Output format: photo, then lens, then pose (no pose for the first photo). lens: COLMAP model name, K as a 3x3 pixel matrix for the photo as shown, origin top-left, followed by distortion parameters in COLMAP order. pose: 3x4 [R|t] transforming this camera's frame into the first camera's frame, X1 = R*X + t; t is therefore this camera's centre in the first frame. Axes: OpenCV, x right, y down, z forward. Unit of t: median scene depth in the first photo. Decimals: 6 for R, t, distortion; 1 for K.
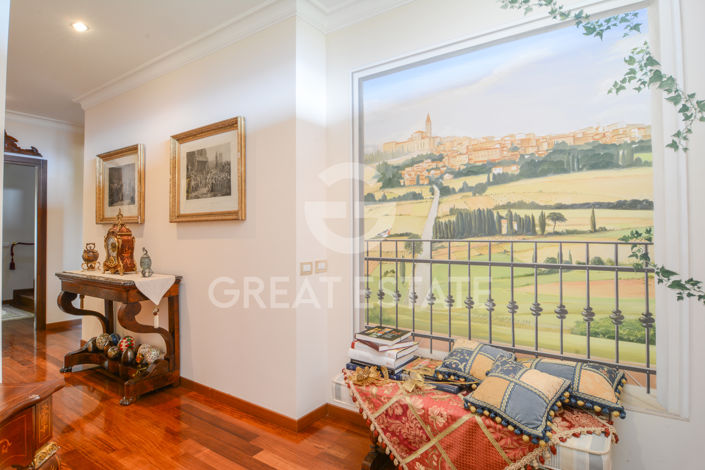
lens RADIAL K [[377.2, 0, 352.6], [0, 377.2, 221.9], [0, 0, 1]] dist [-0.016557, -0.001775]
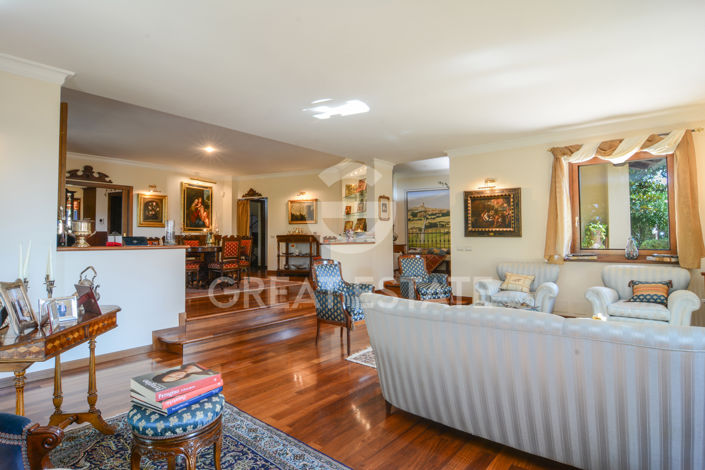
lens RADIAL K [[377.2, 0, 350.6], [0, 377.2, 230.8], [0, 0, 1]] dist [-0.016557, -0.001775]
pose [[0.984745, -0.005677, 0.173912, -1.582185], [0.003034, 0.999876, 0.015460, -0.001998], [-0.173978, -0.014696, 0.984640, -3.641005]]
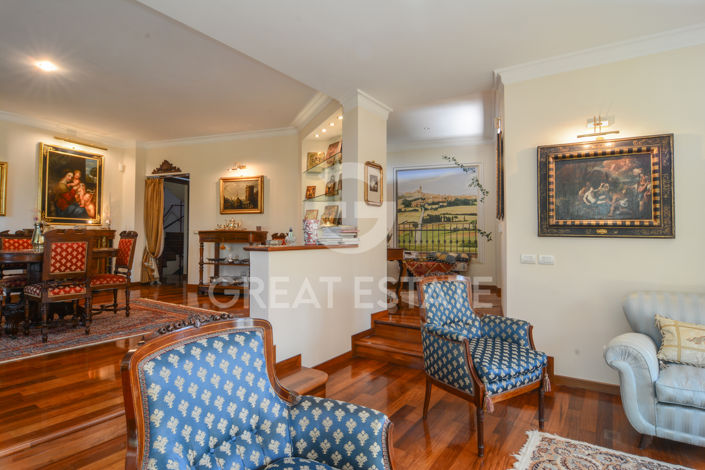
lens RADIAL K [[377.2, 0, 350.5], [0, 377.2, 222.9], [0, 0, 1]] dist [-0.016557, -0.001775]
pose [[0.965626, 0.008334, 0.259801, -1.286772], [-0.008752, 0.999962, 0.000451, 0.045824], [-0.259788, -0.002709, 0.965662, -2.096511]]
